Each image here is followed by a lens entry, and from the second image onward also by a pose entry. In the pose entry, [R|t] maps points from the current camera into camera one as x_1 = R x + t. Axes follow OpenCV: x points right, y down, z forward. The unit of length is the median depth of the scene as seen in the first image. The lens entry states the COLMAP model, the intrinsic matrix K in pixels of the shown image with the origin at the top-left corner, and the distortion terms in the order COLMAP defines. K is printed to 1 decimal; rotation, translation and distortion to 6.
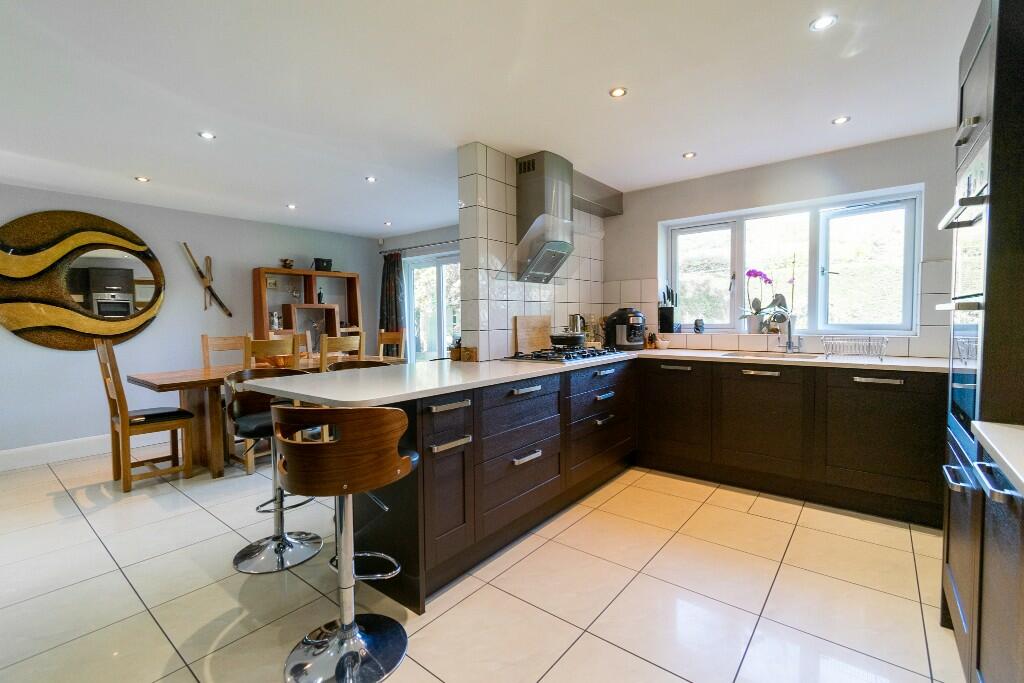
lens RADIAL K [[450.5, 0, 514.1], [0, 450.5, 337.7], [0, 0, 1]] dist [0.002777, -0.000581]
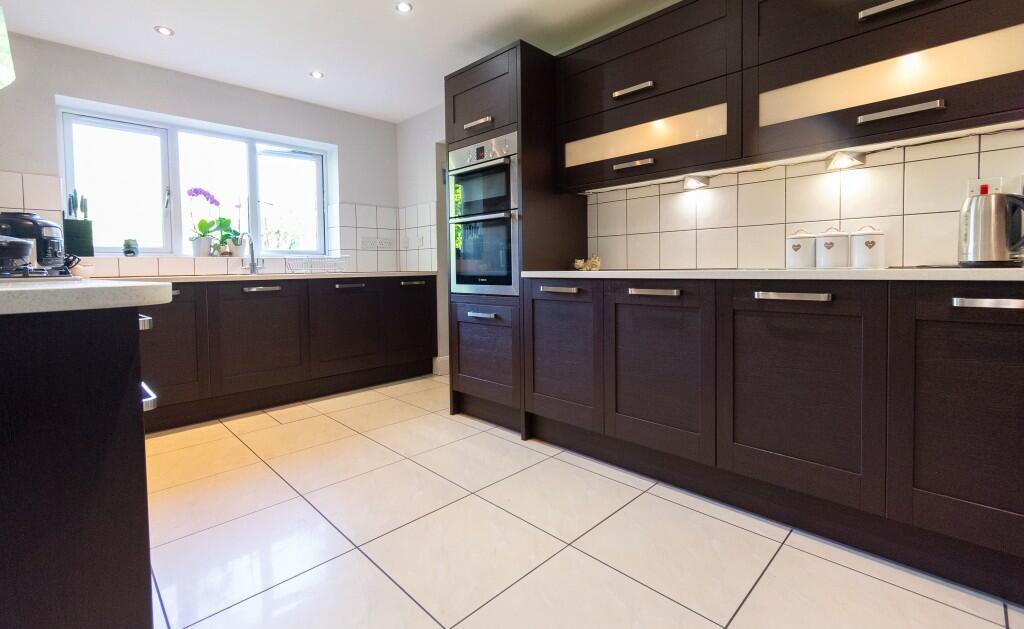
lens RADIAL K [[451.2, 0, 511.5], [0, 451.2, 281.3], [0, 0, 1]] dist [0.004386, -0.000465]
pose [[0.114335, -0.019233, 0.993256, -0.291487], [0.061152, 0.998053, 0.012287, 0.061446], [-0.991558, 0.059335, 0.115288, 0.250983]]
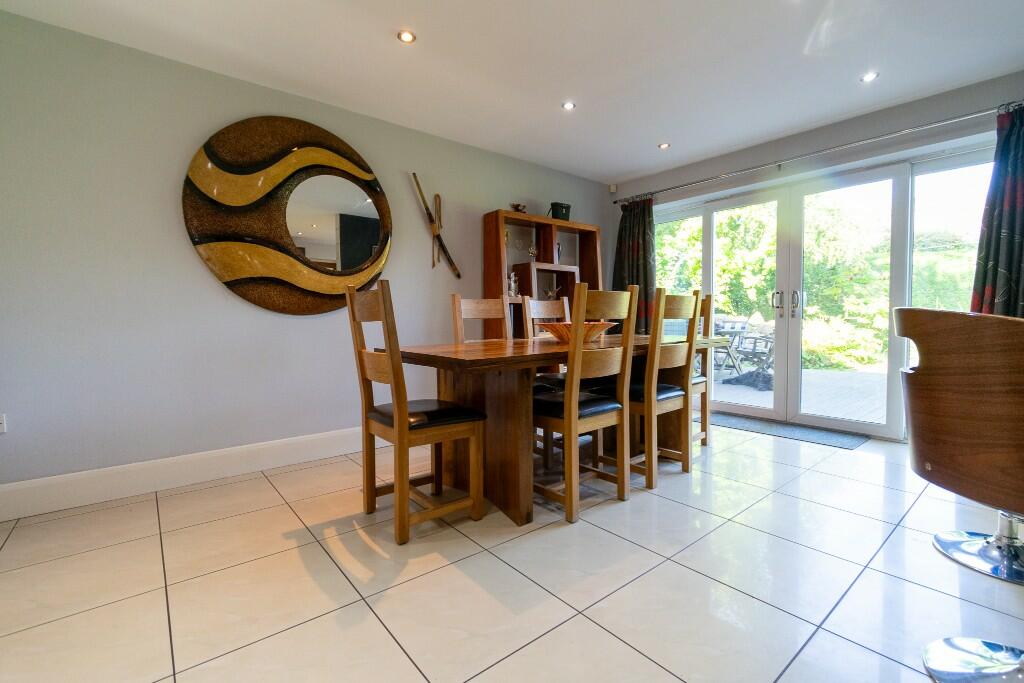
lens RADIAL K [[450.5, 0, 513.2], [0, 450.5, 339.3], [0, 0, 1]] dist [0.002777, -0.000581]
pose [[0.978391, 0.016971, -0.206067, -0.490646], [-0.016109, 0.999853, 0.005861, 0.059392], [0.206137, -0.002415, 0.978520, 0.375964]]
